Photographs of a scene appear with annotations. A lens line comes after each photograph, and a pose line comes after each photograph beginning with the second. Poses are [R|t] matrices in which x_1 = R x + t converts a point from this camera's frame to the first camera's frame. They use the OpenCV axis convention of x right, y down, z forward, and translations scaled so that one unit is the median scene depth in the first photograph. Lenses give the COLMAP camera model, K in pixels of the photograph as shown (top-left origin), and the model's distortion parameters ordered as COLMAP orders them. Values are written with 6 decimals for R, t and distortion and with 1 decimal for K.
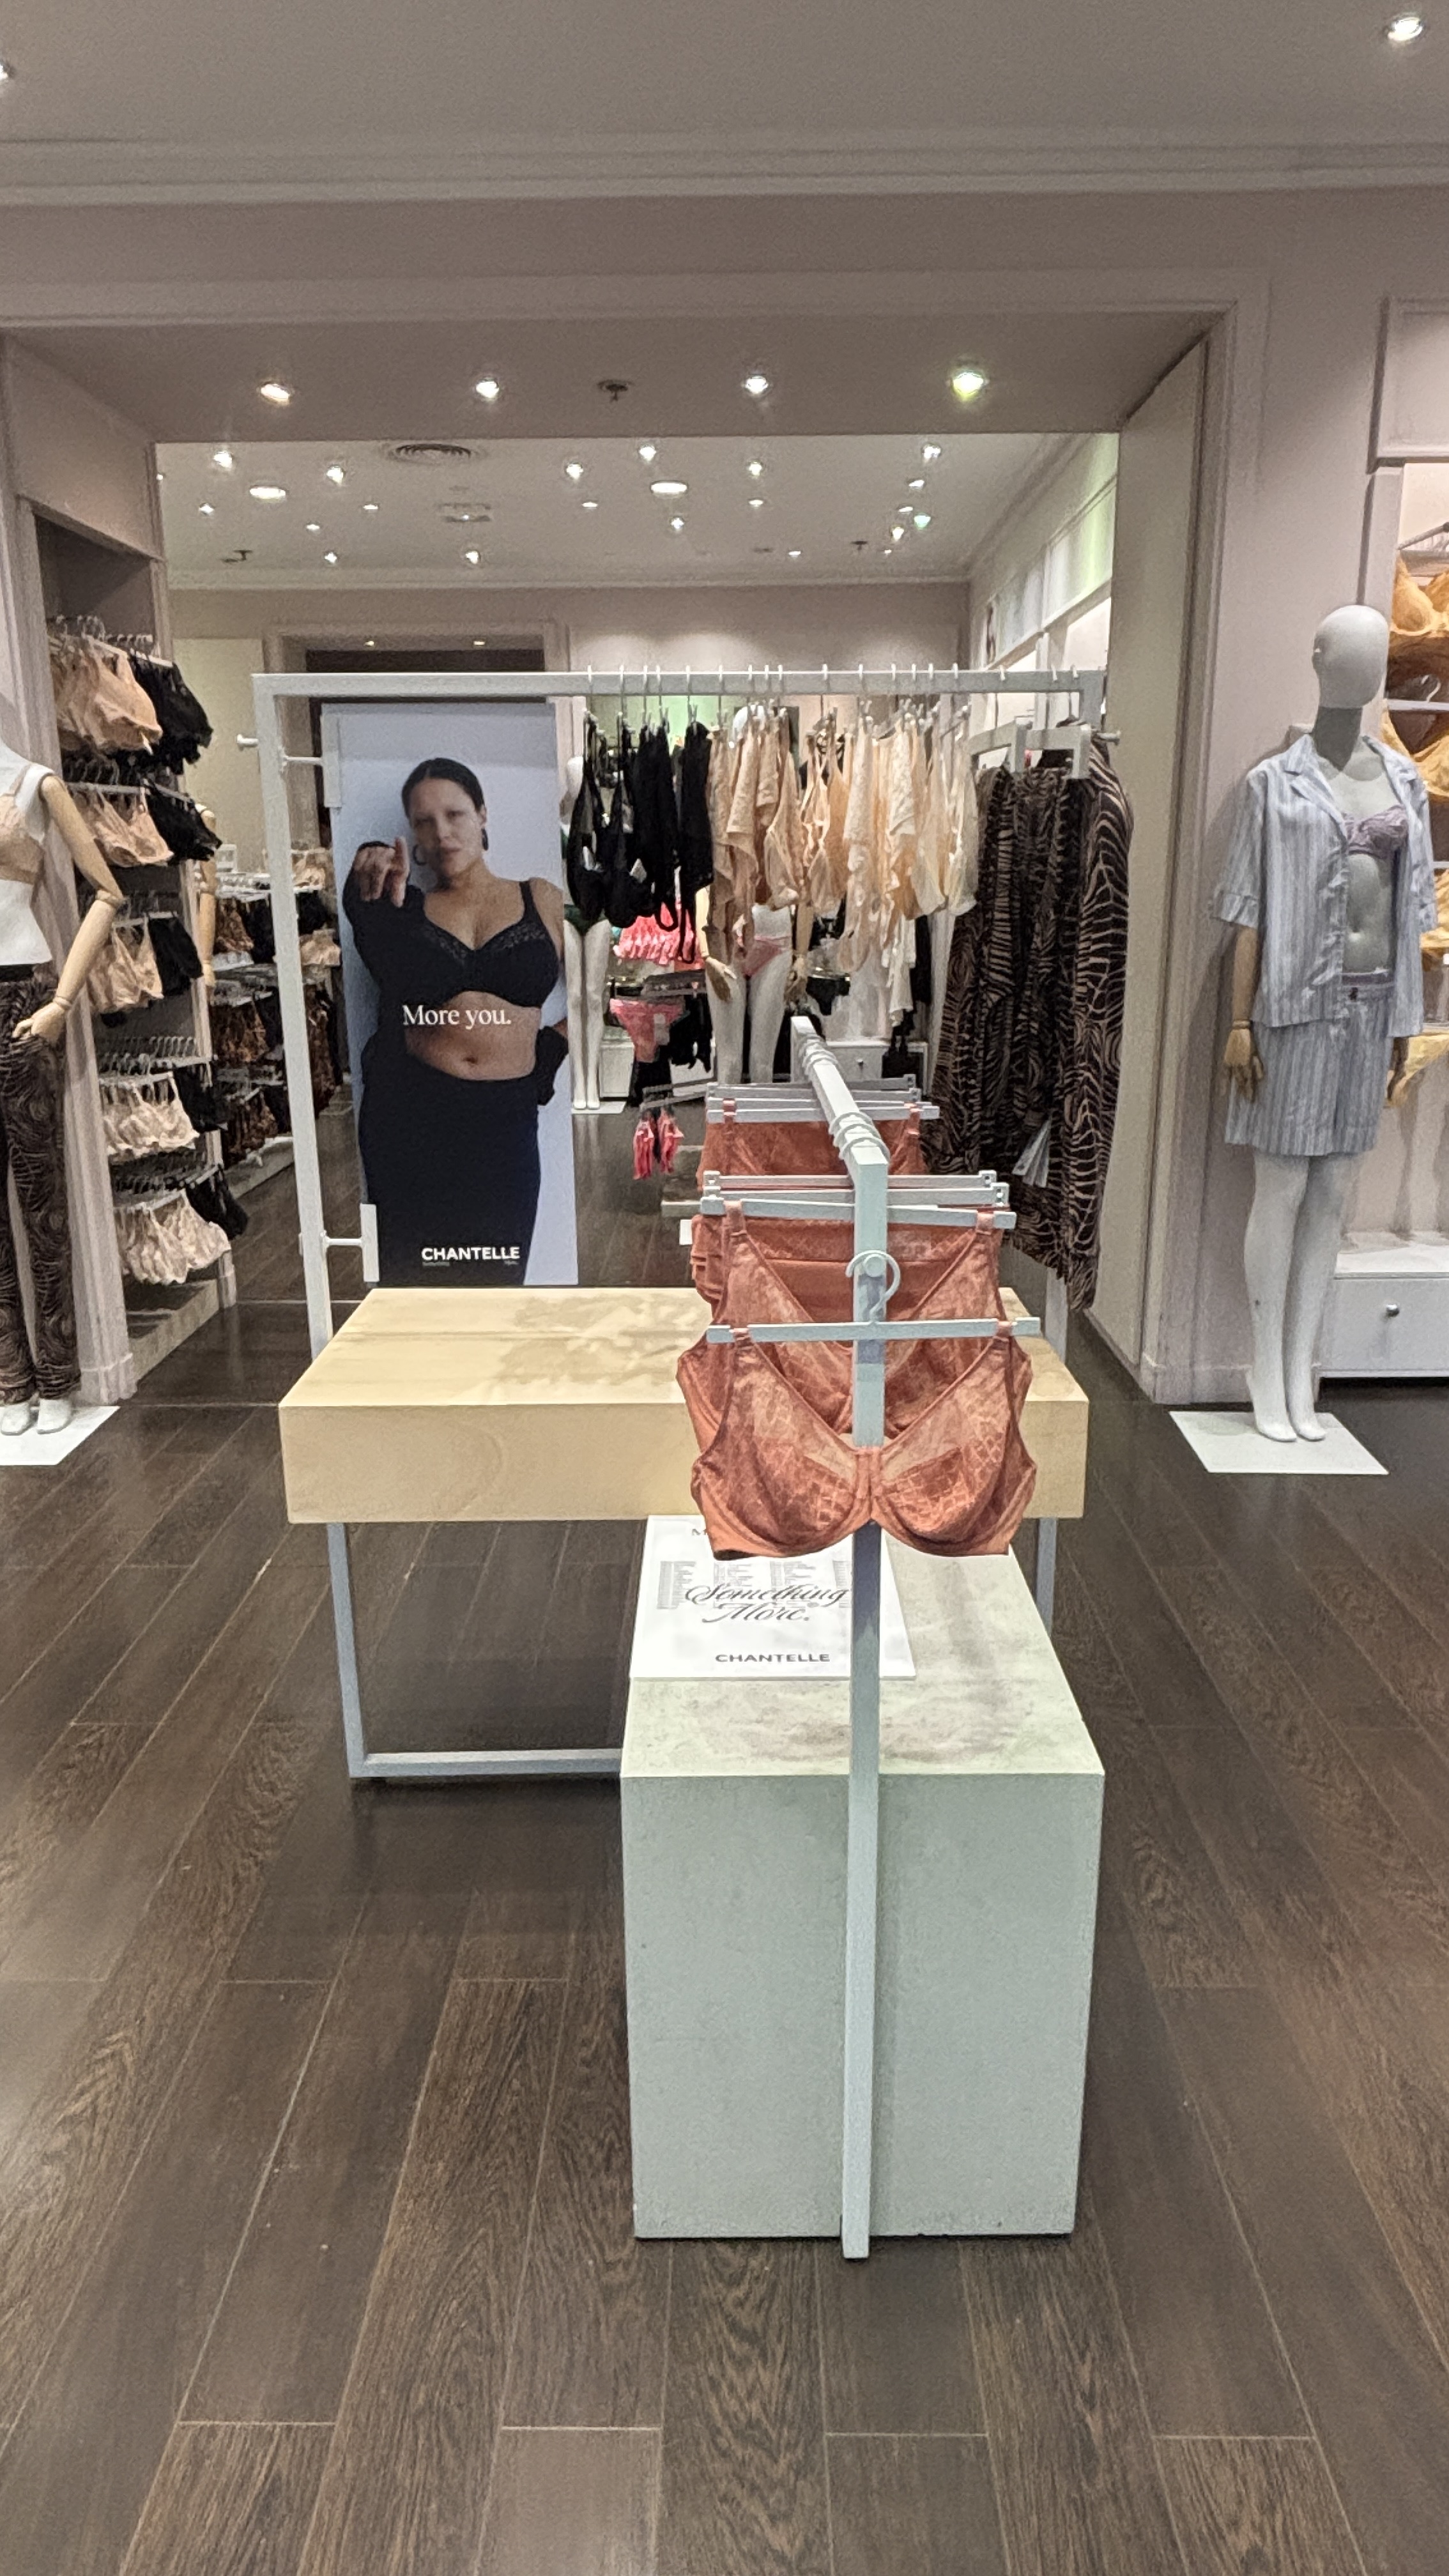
lens RADIAL K [[1568.4, 0, 730.0], [0, 1568.4, 1283.5], [0, 0, 1]] dist [0.002604, 0.000456]
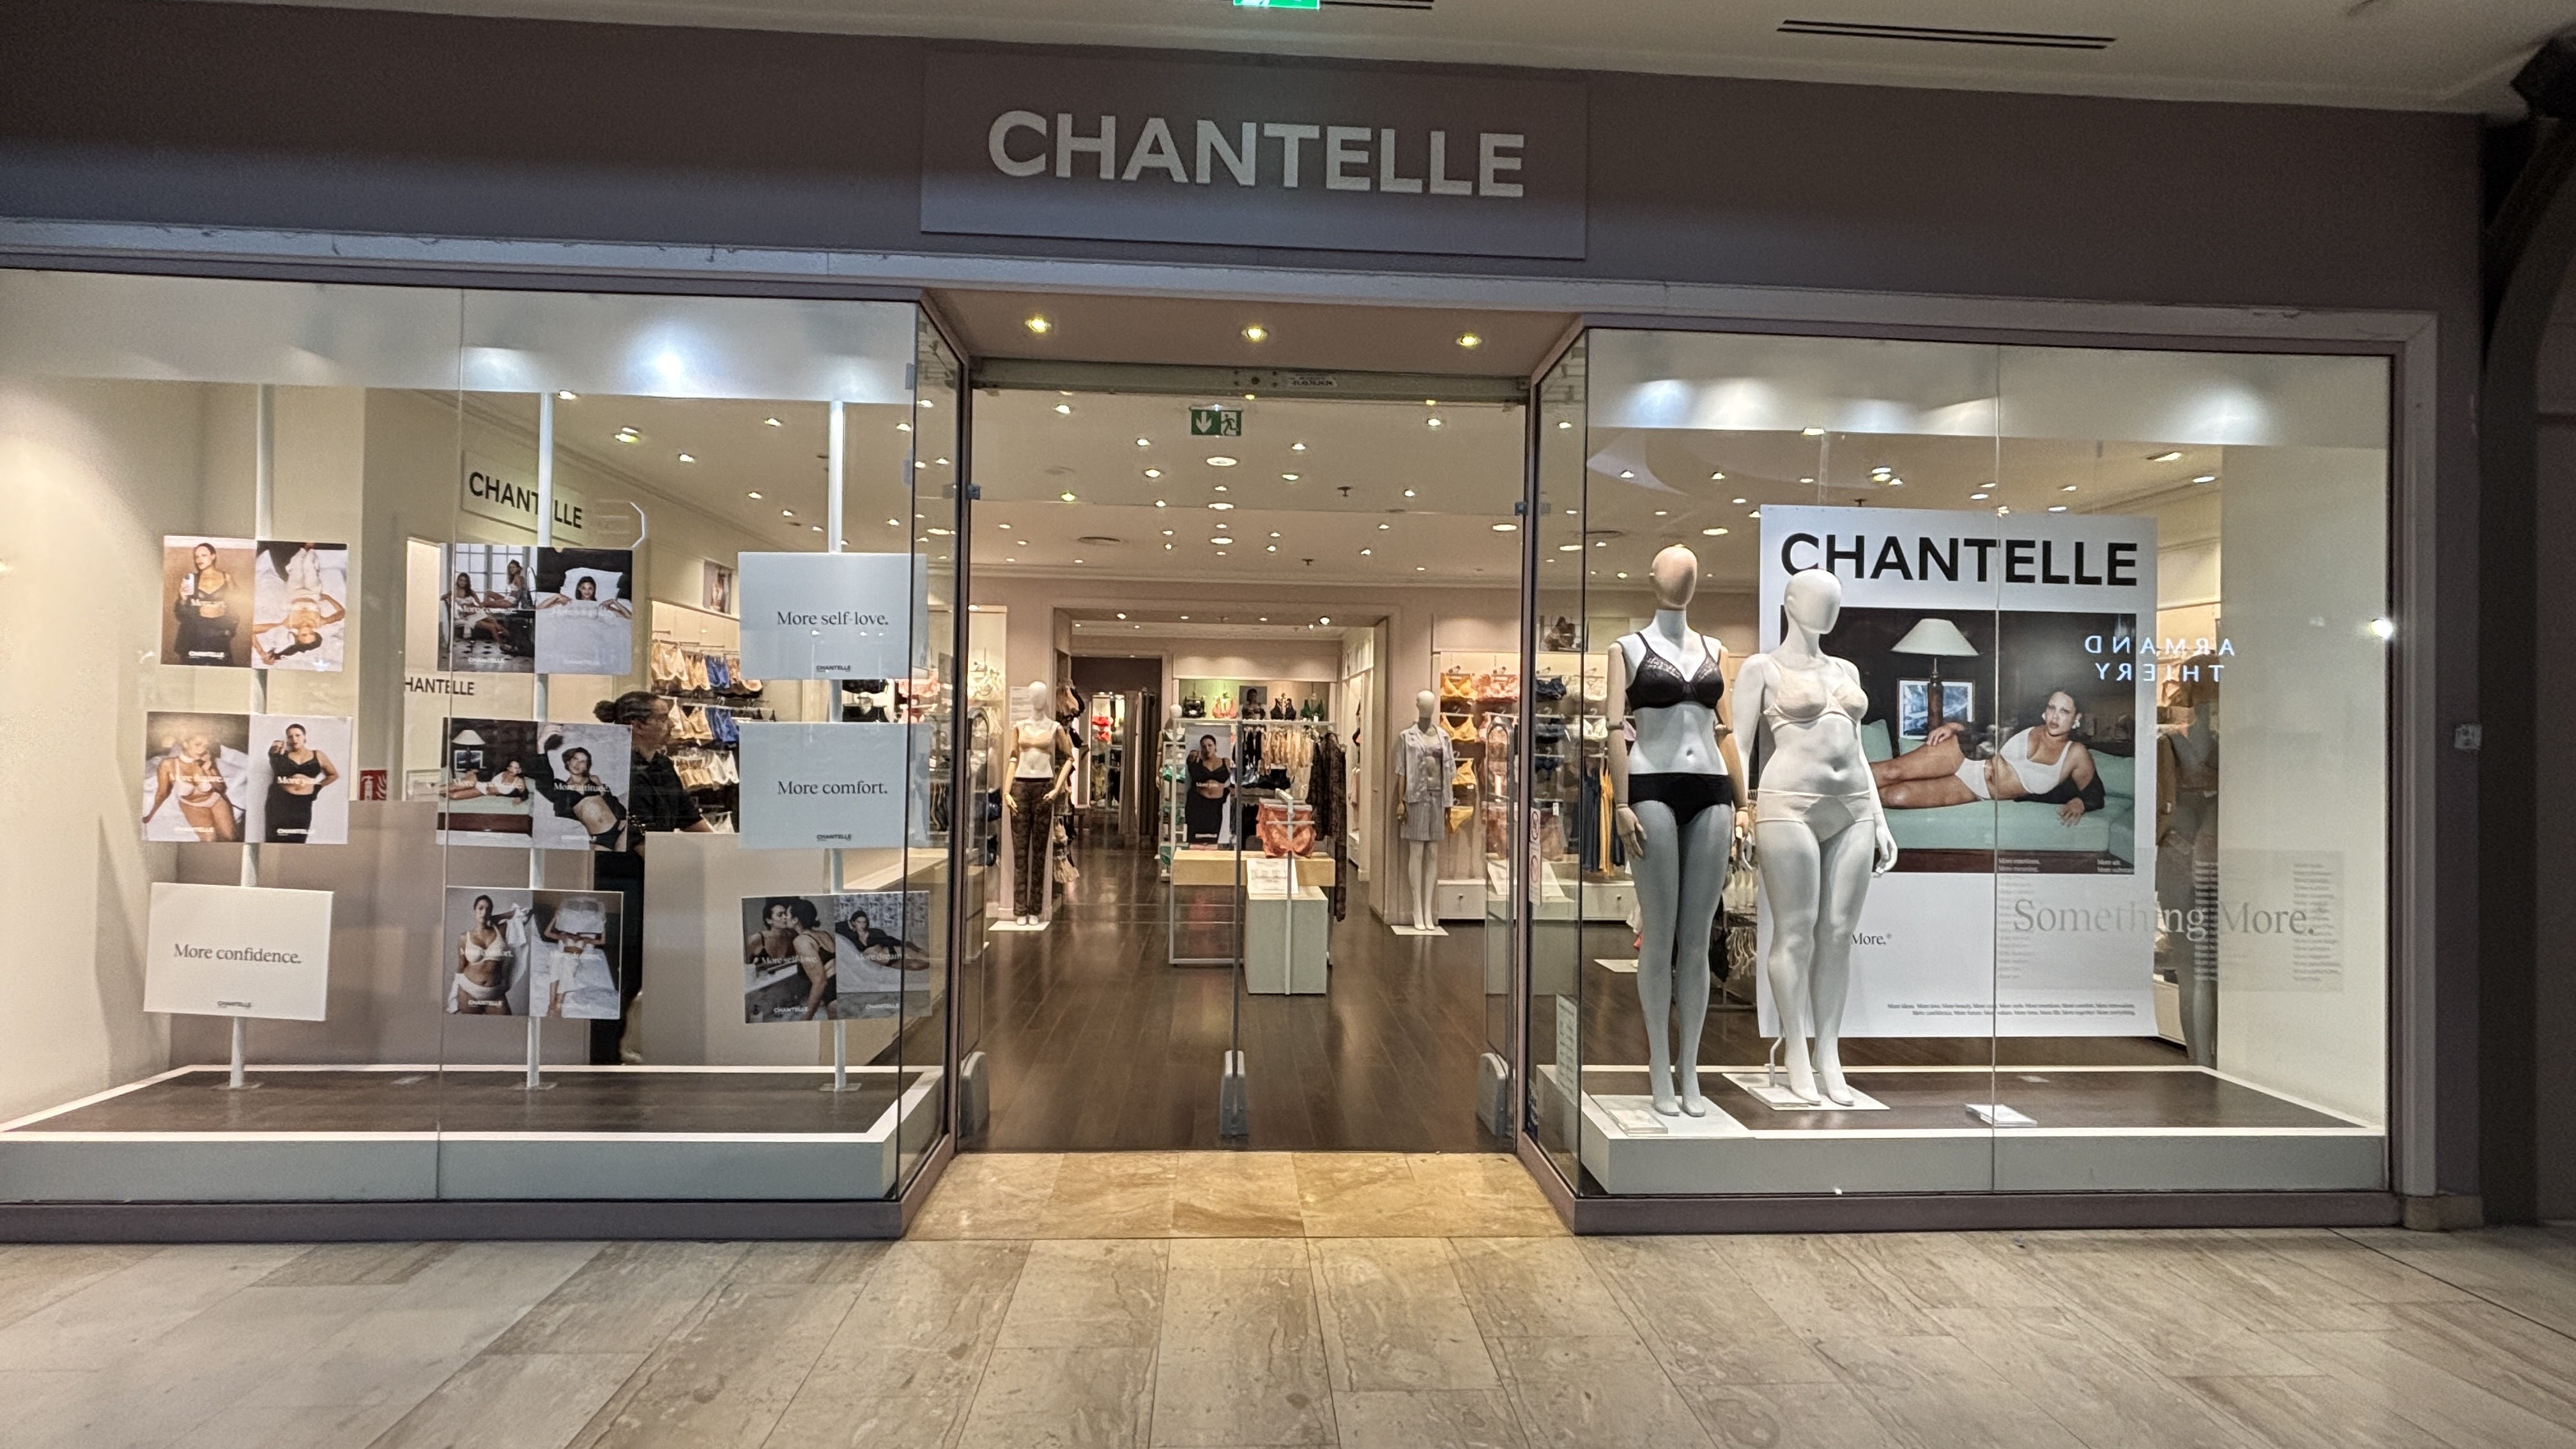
lens RADIAL K [[1139.7, 0, 1285.2], [0, 1139.7, 727.3], [0, 0, 1]] dist [0.000120, 0.000001]
pose [[0.997628, 0.026083, 0.063706, -0.101454], [-0.007486, 0.961056, -0.276252, 0.387485], [-0.068430, 0.275119, 0.958972, -1.503142]]
